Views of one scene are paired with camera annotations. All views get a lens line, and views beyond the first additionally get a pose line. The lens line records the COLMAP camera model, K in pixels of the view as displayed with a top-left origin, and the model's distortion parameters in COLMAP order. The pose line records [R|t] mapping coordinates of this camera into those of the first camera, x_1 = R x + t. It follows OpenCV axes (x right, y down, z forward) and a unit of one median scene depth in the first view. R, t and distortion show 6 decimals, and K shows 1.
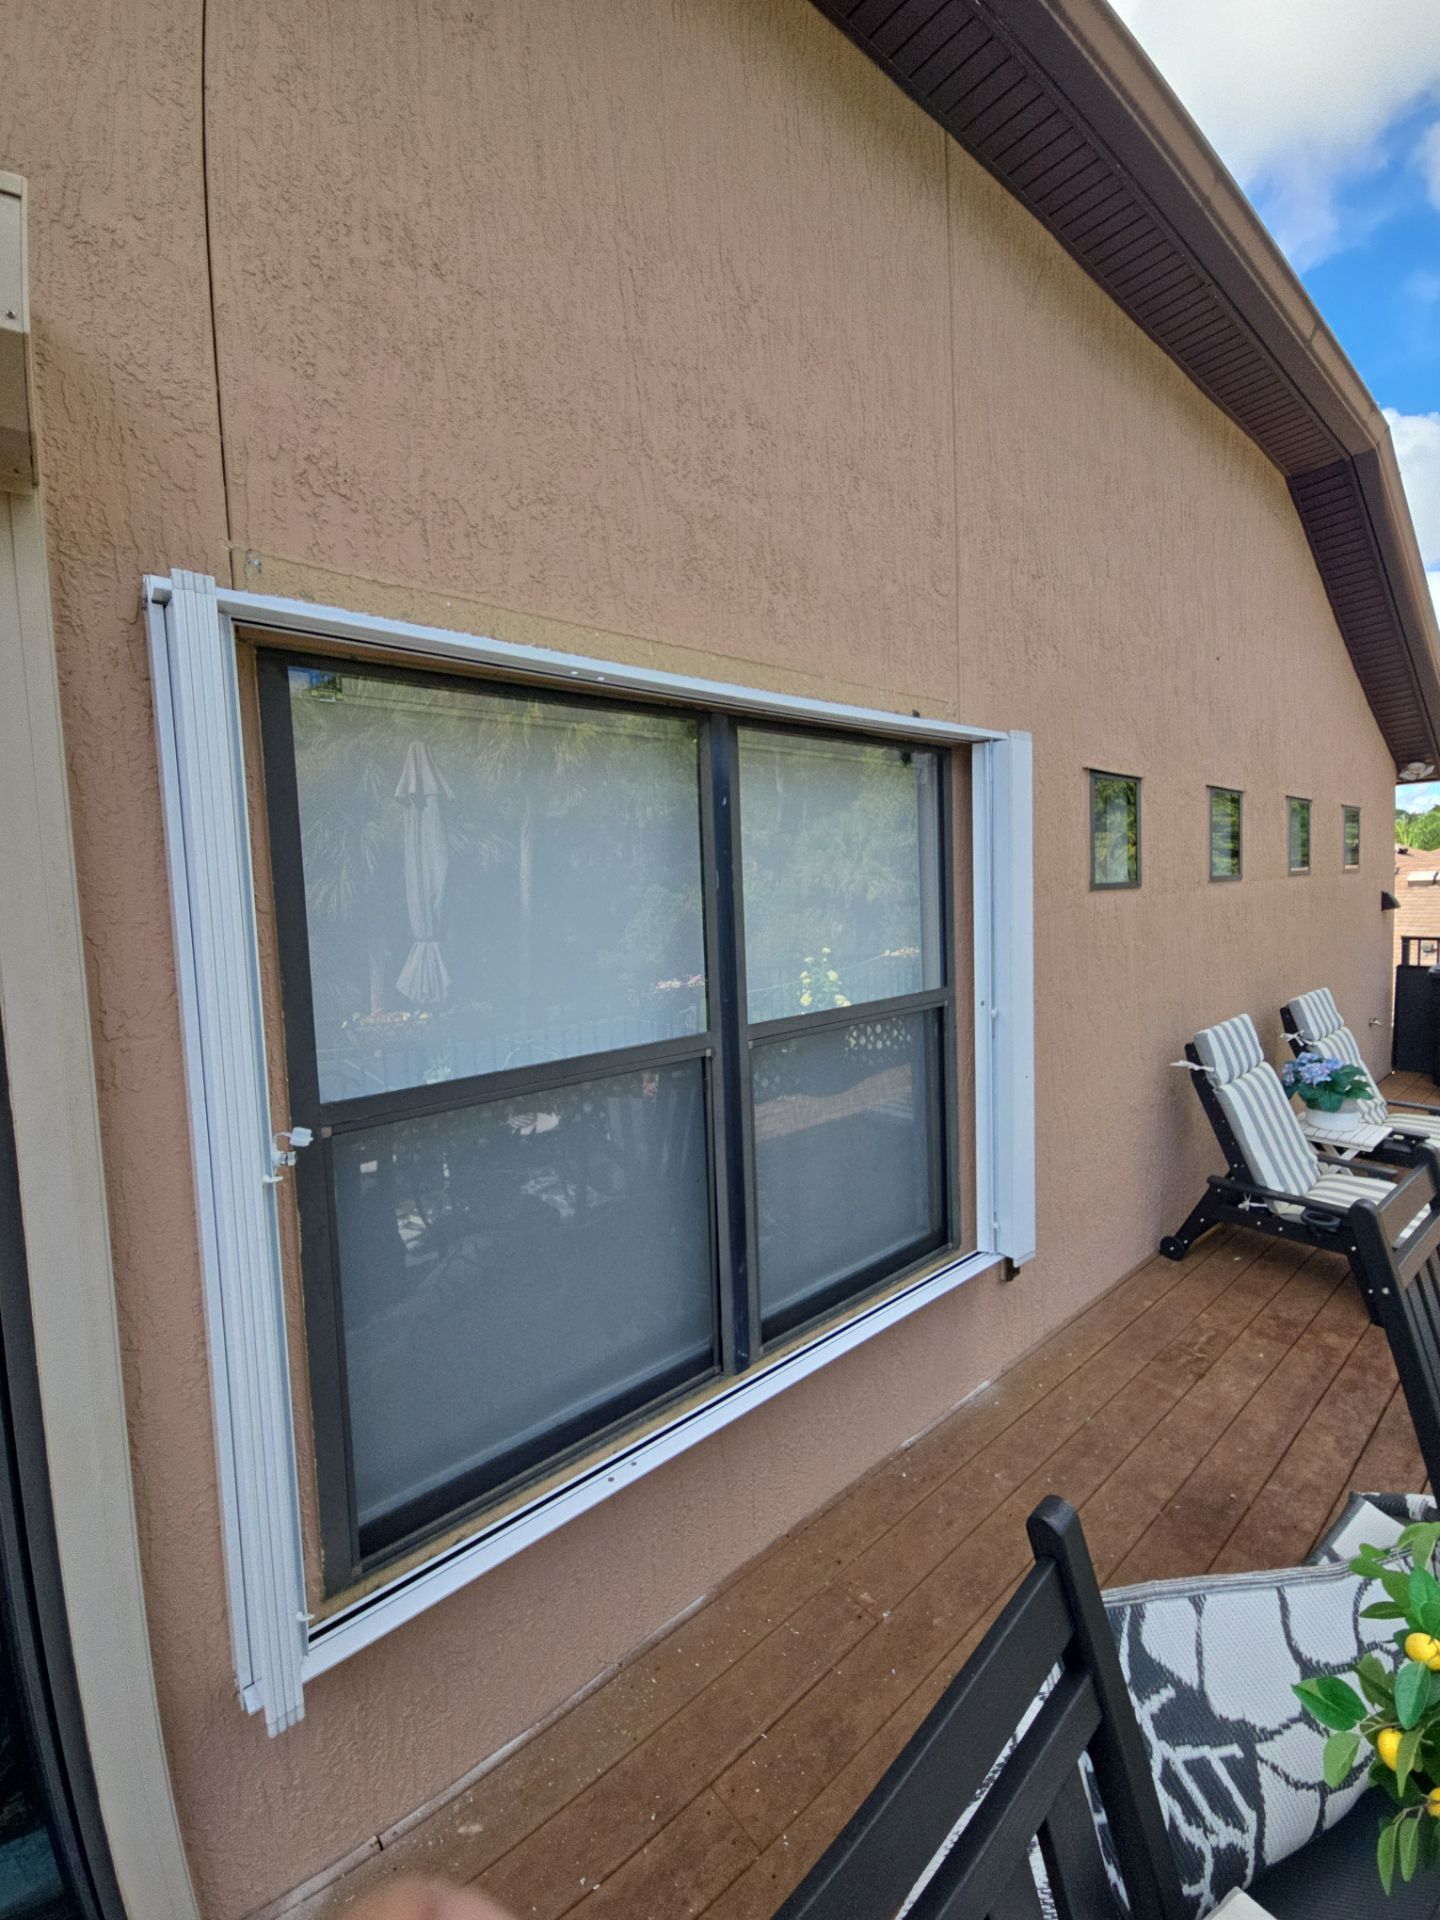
lens RADIAL K [[790.1, 0, 732.9], [0, 790.1, 948.2], [0, 0, 1]] dist [0.025958, -0.020965]
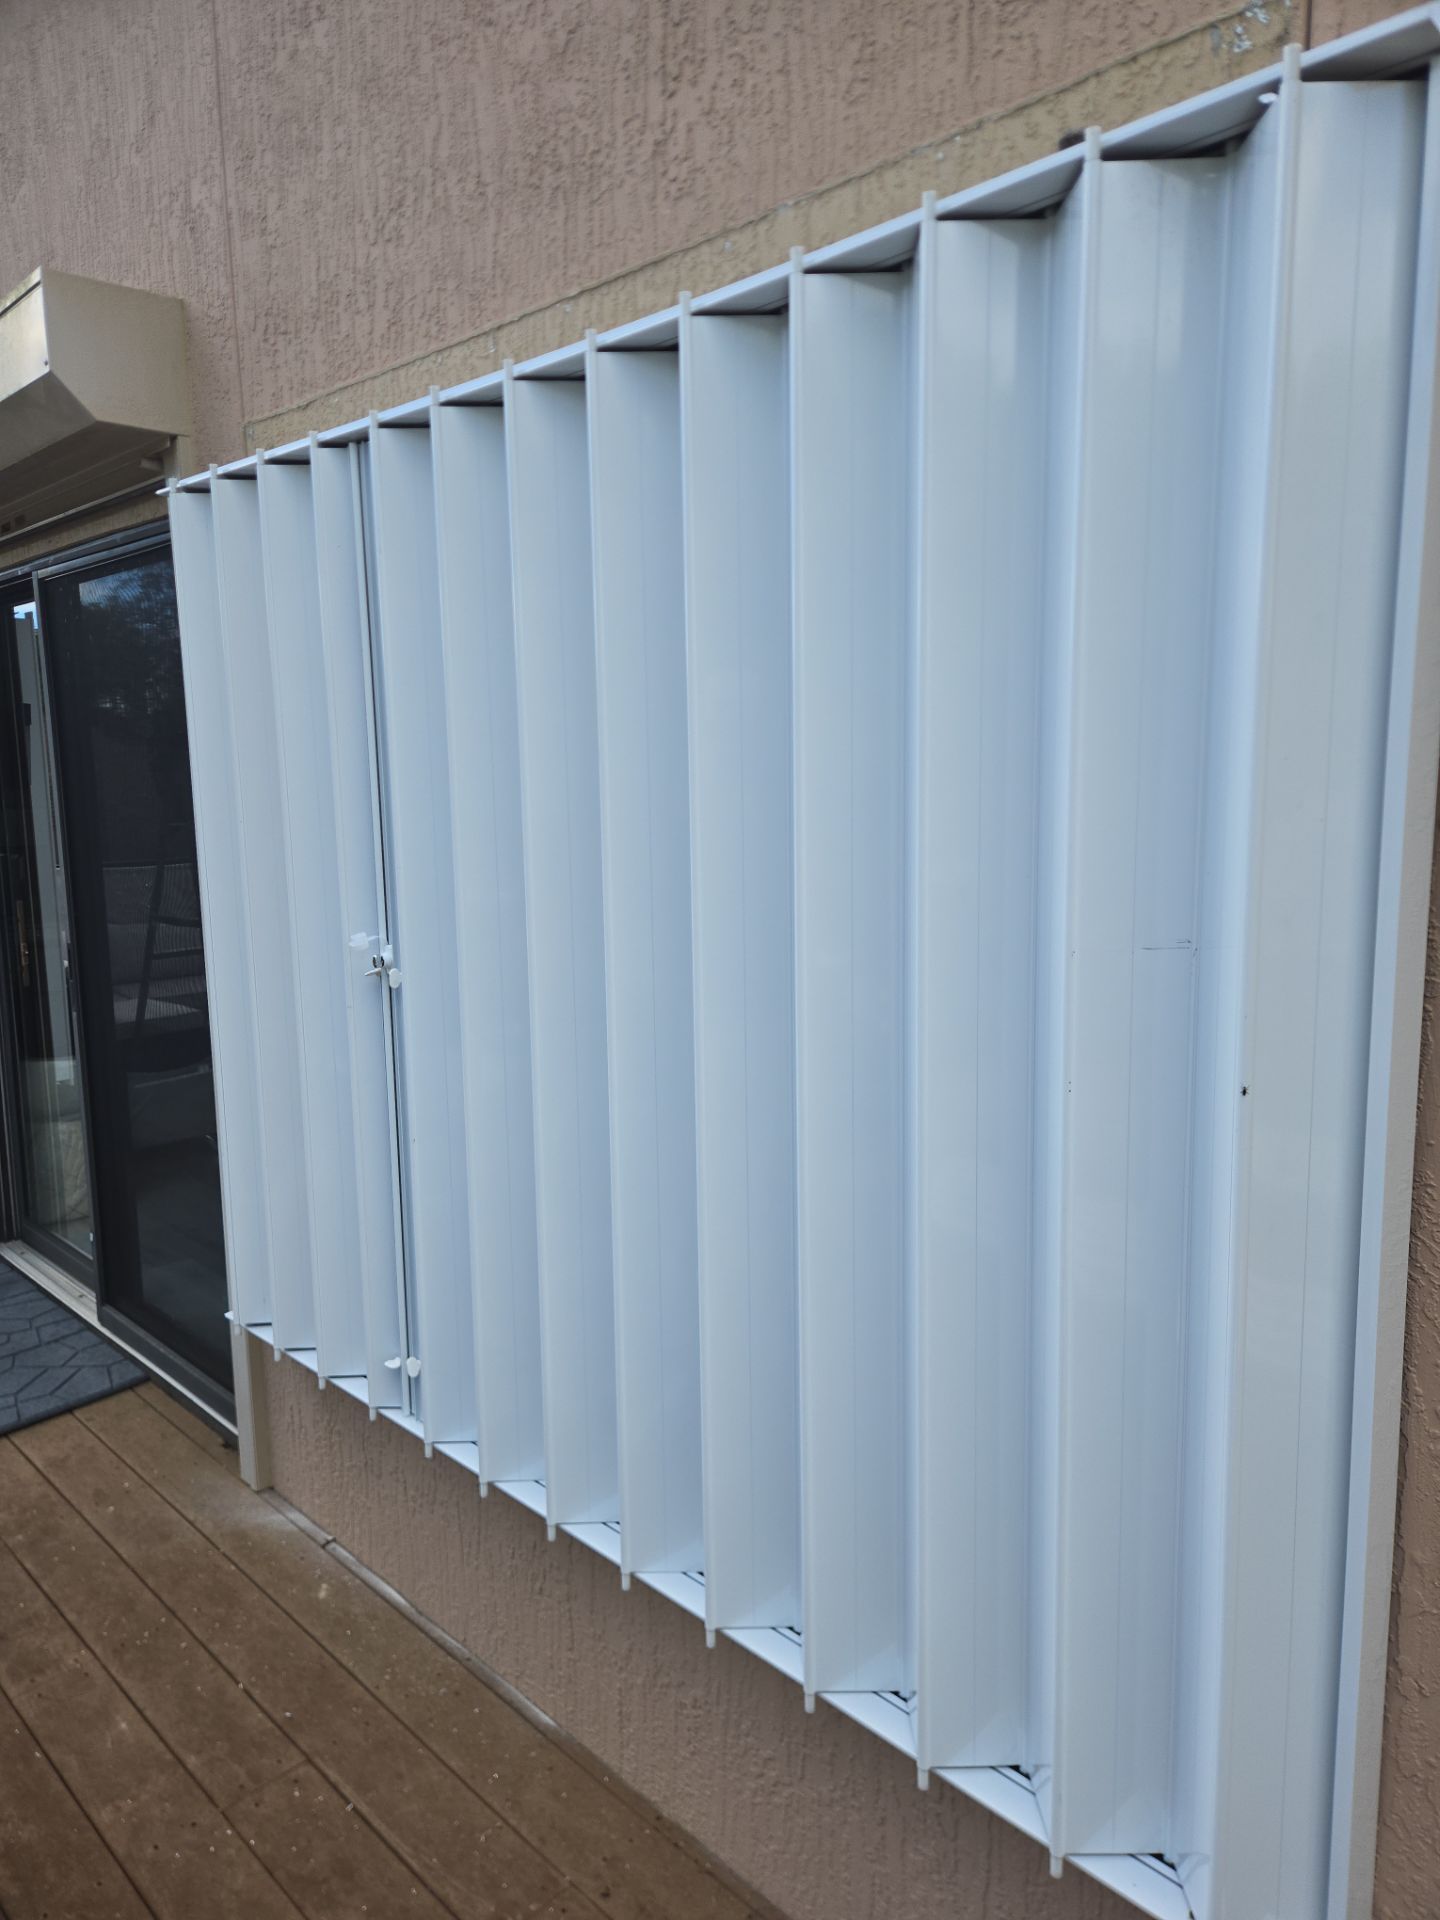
lens RADIAL K [[1281.5, 0, 720.0], [0, 1281.5, 960.0], [0, 0, 1]] dist [0.053871, -0.061878]
pose [[0.082728, 0.199836, -0.976331, 1.102223], [-0.056699, 0.979046, 0.195588, -0.101777], [0.994958, 0.039177, 0.092325, 1.152705]]
